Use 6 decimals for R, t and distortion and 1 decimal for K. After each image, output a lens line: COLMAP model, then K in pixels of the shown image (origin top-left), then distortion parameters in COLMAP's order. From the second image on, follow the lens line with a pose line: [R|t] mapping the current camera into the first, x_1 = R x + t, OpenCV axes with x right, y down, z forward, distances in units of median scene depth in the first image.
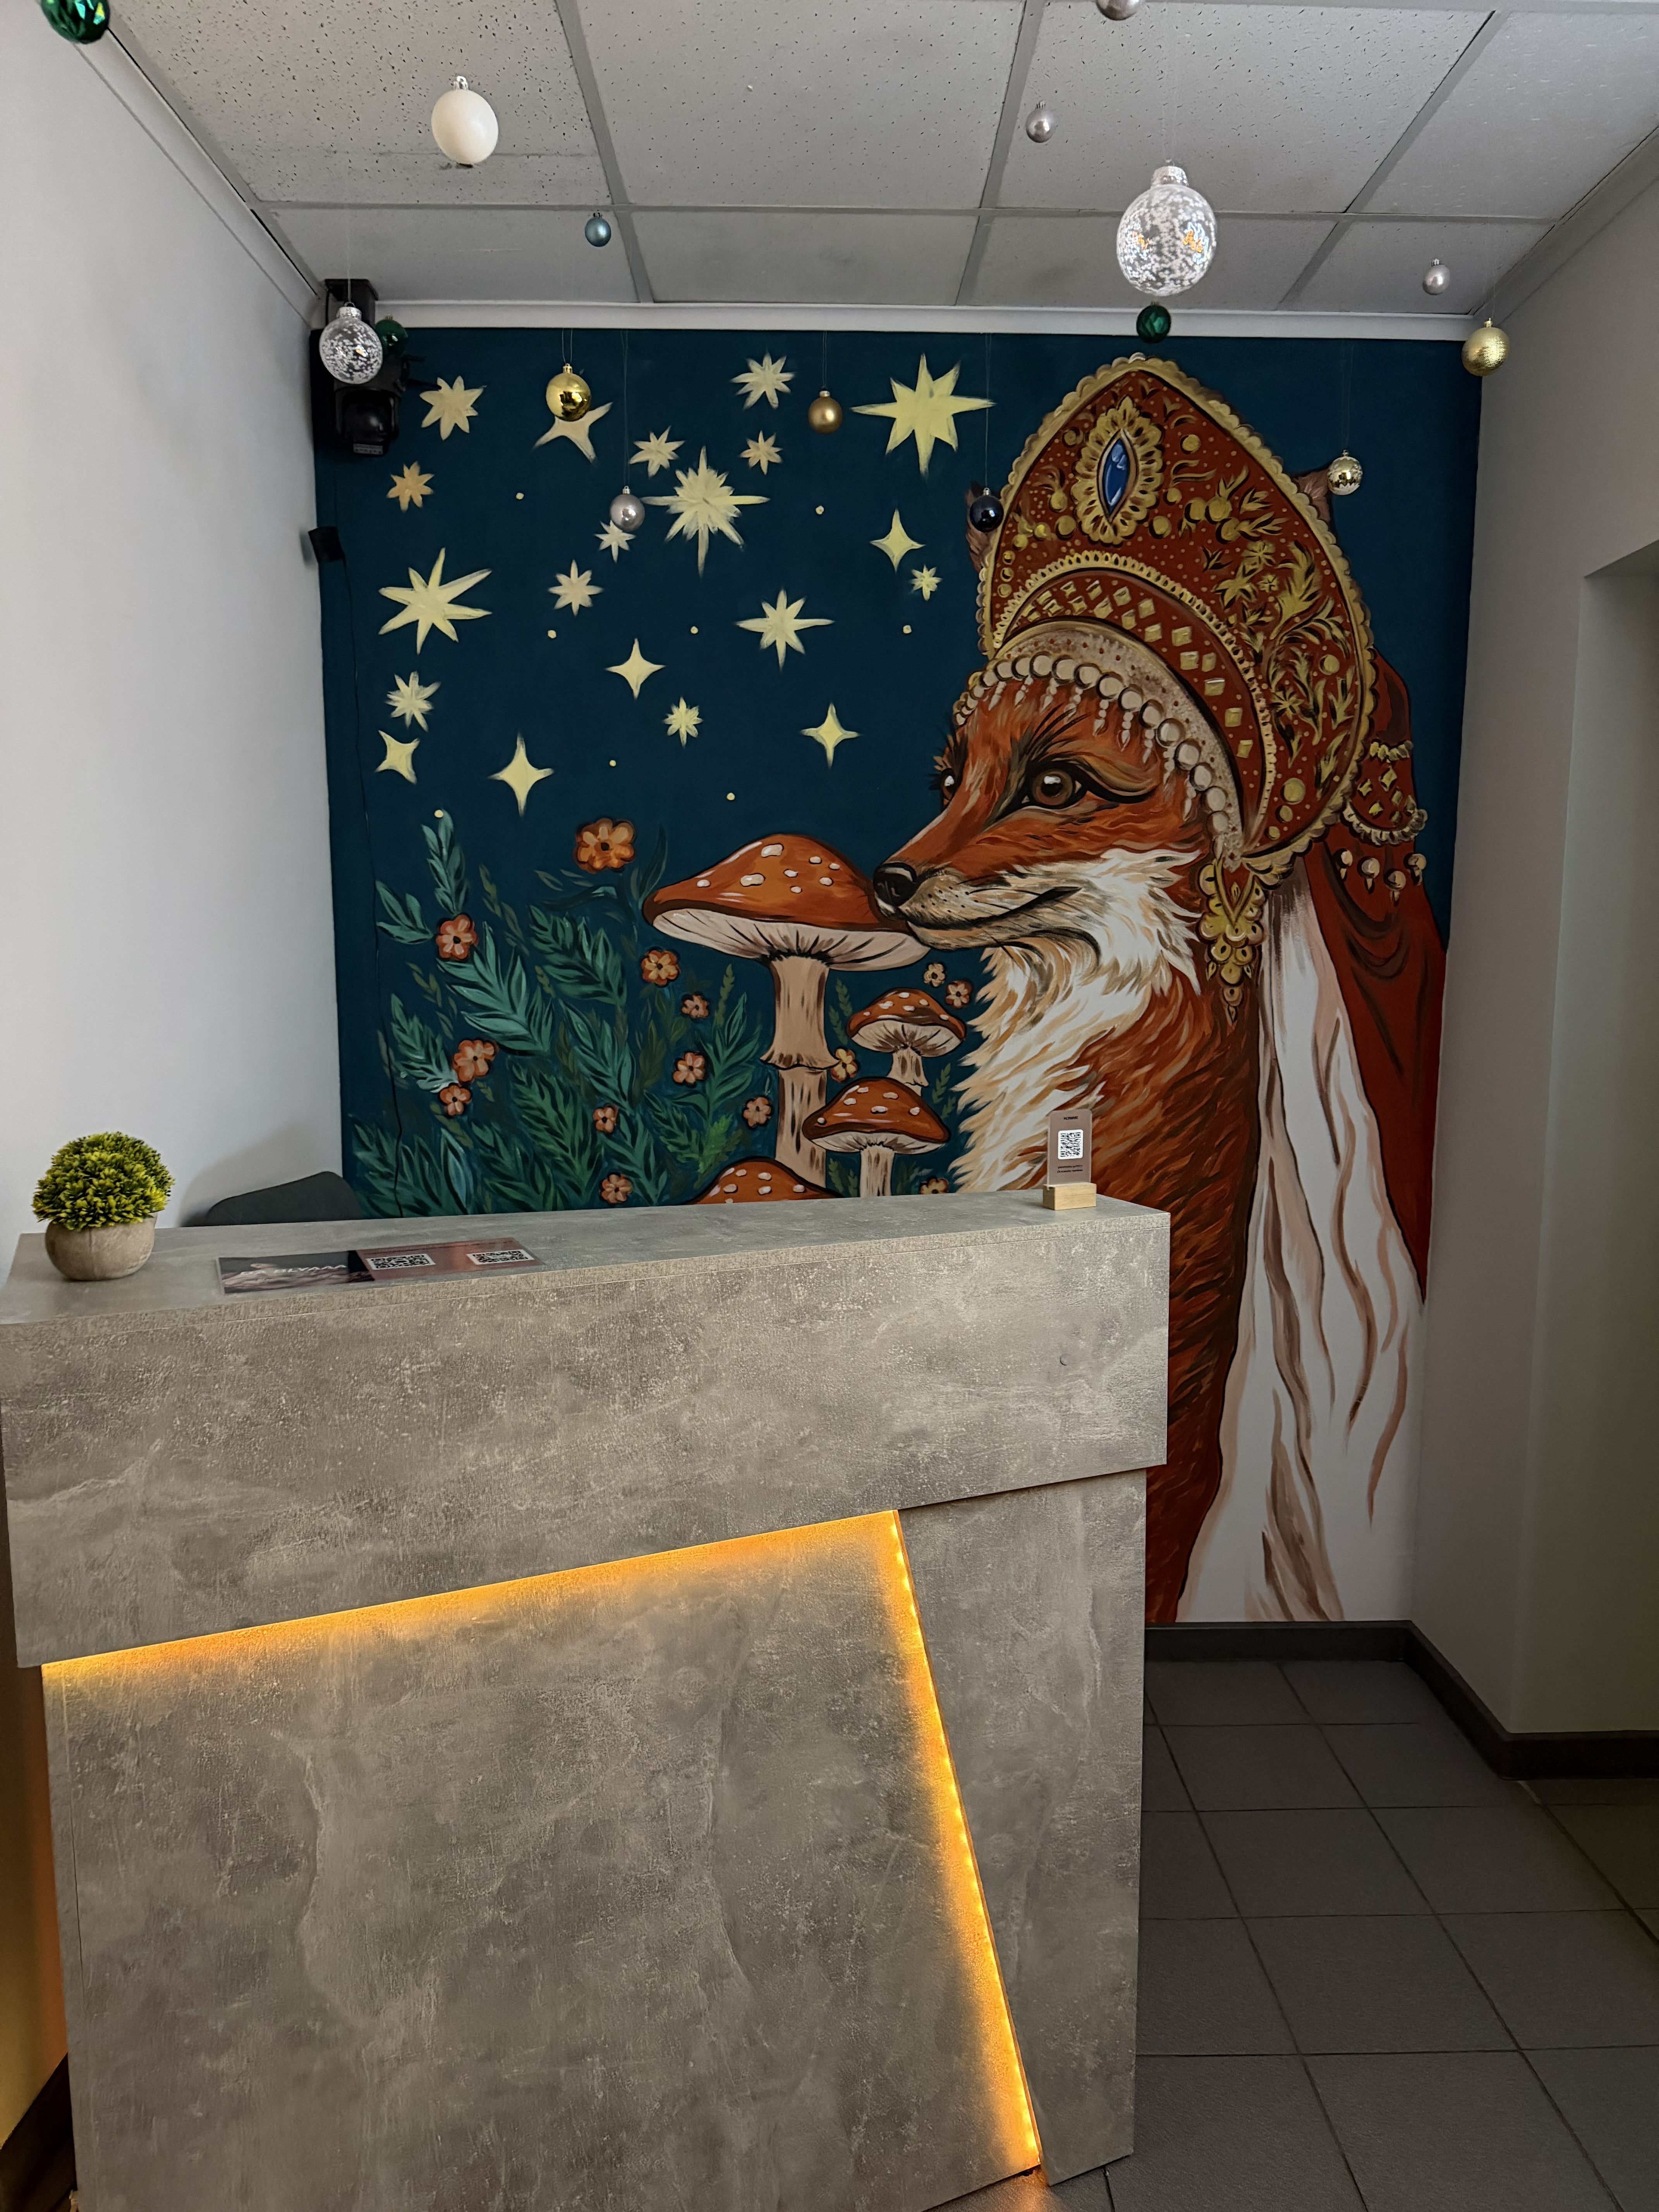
lens RADIAL K [[1551.7, 0, 832.1], [0, 1551.7, 1107.2], [0, 0, 1]] dist [0.001747, 0.000301]
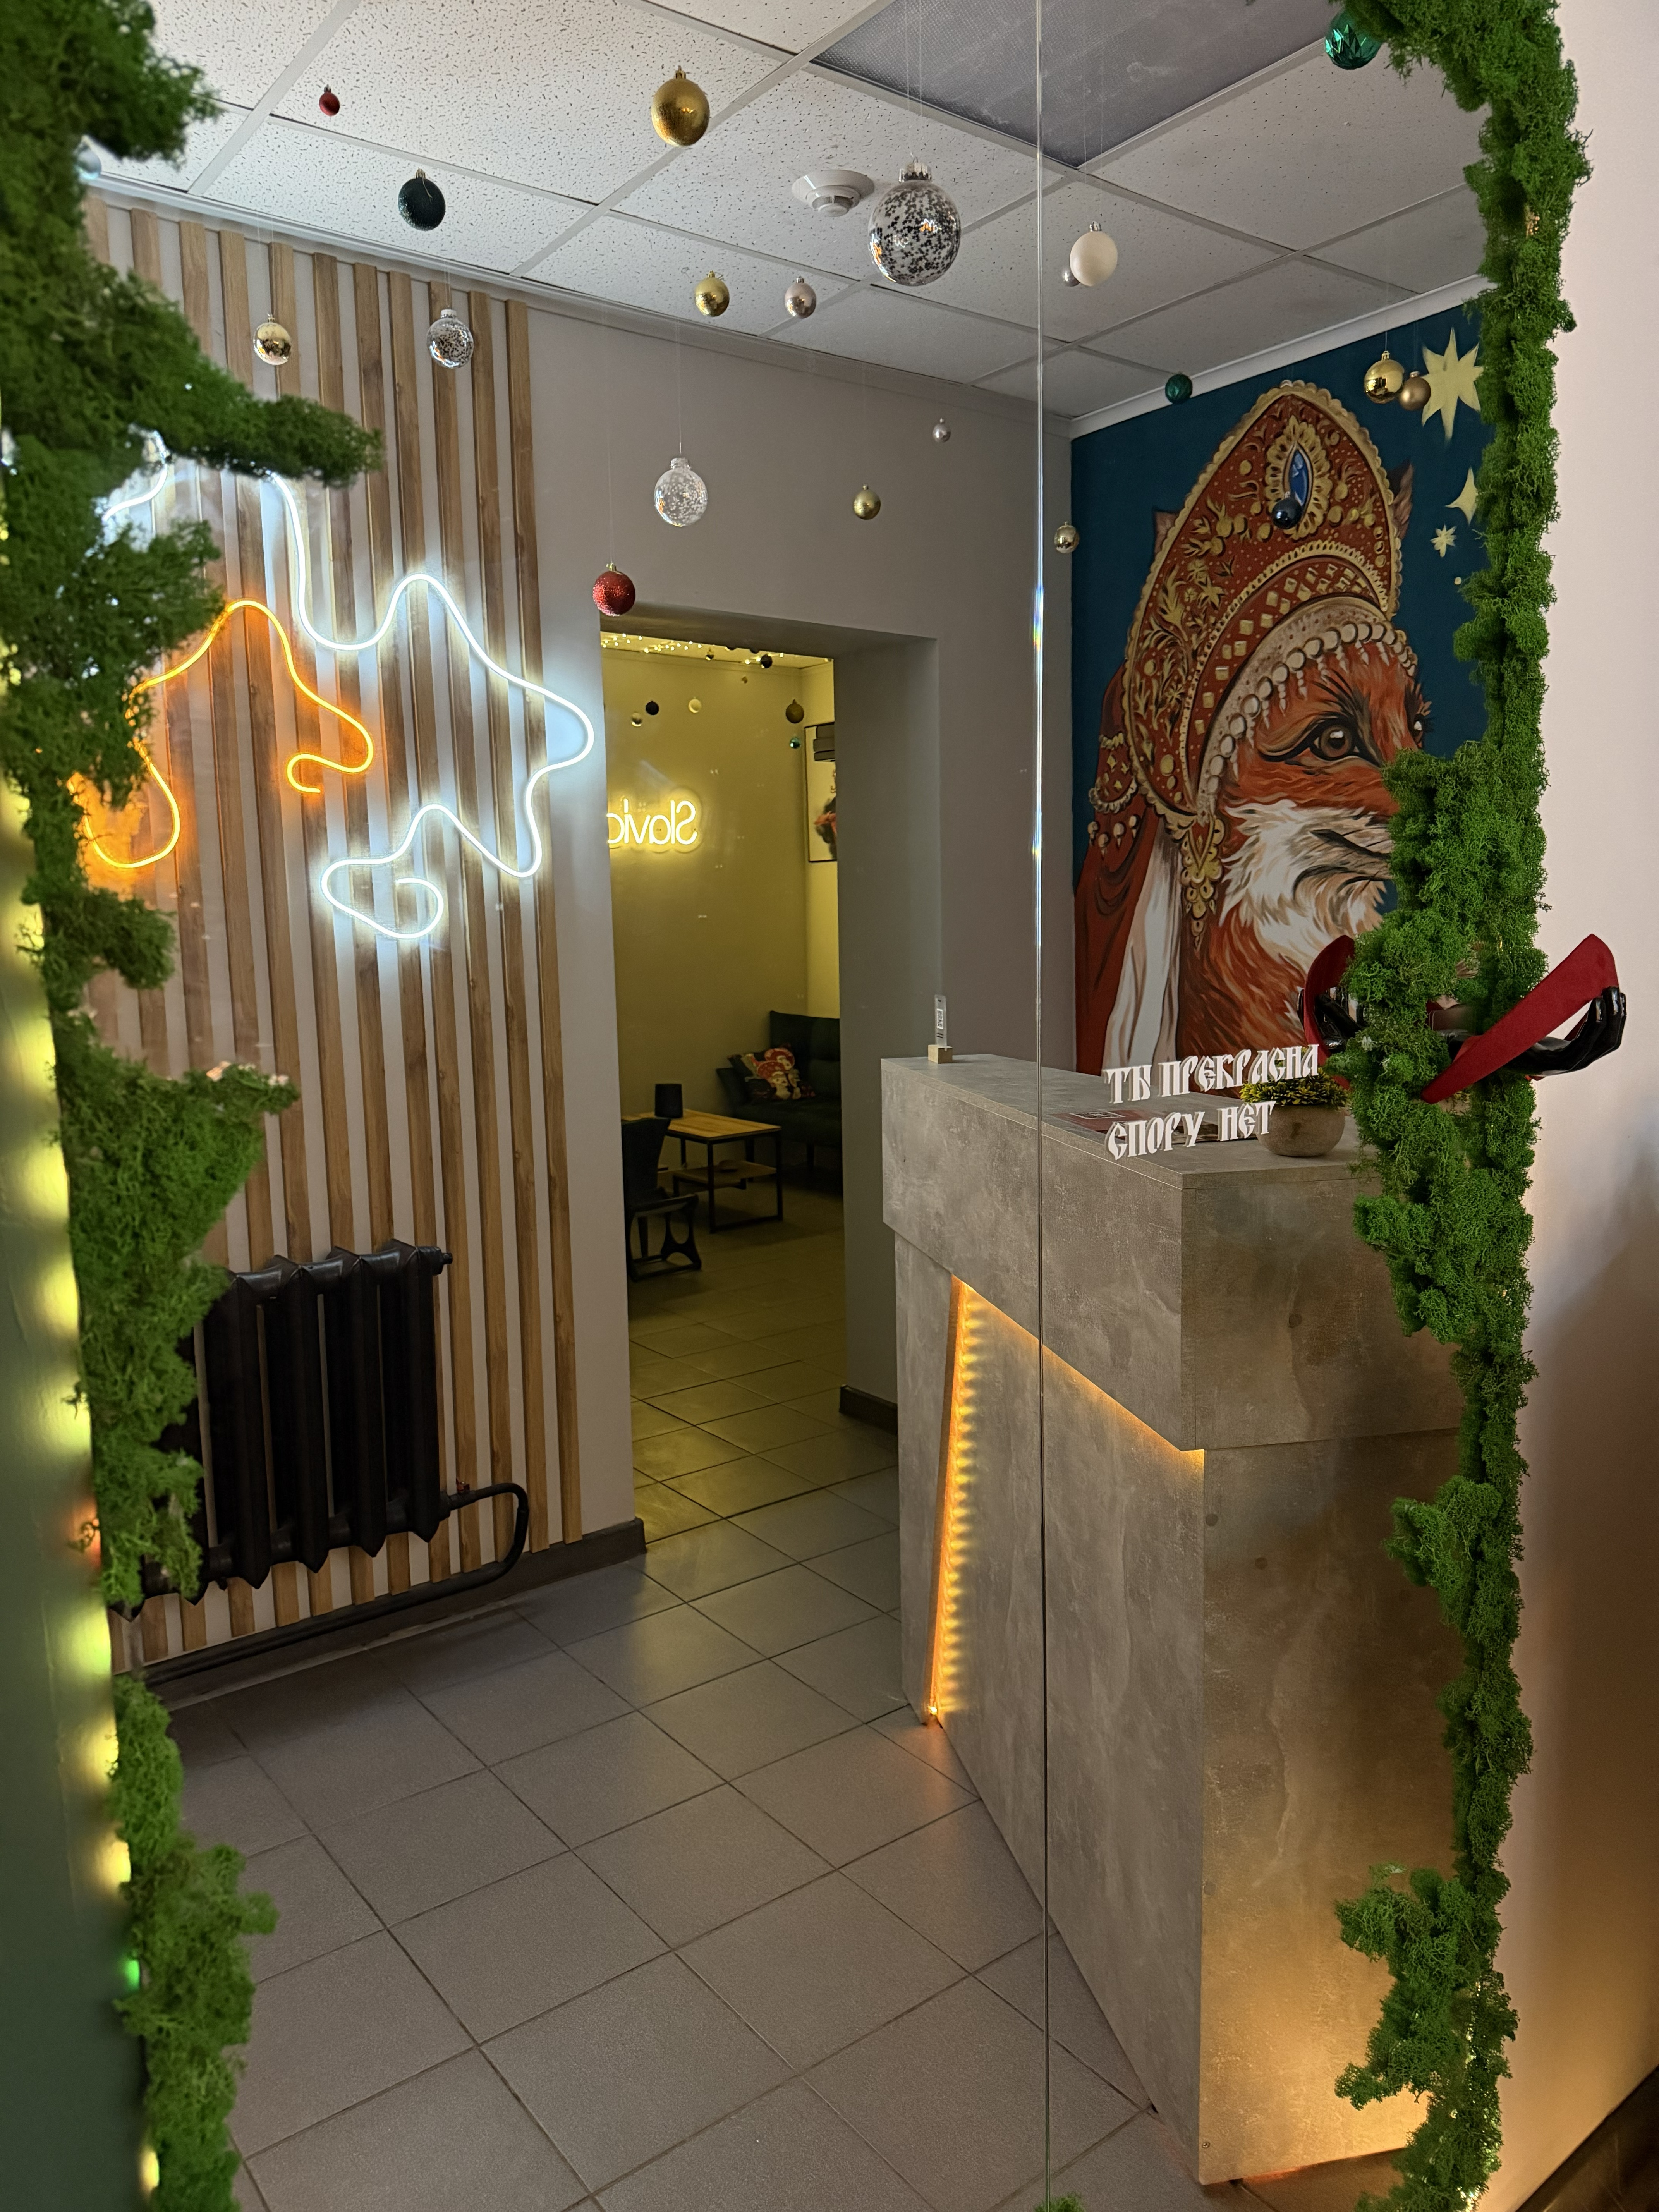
lens RADIAL K [[1551.7, 0, 828.5], [0, 1551.7, 1102.8], [0, 0, 1]] dist [0.001747, 0.000301]
pose [[0.596941, 0.096682, -0.796438, 0.917305], [-0.067426, 0.995246, 0.070279, 0.008502], [0.799447, 0.011748, 0.600622, 0.002609]]
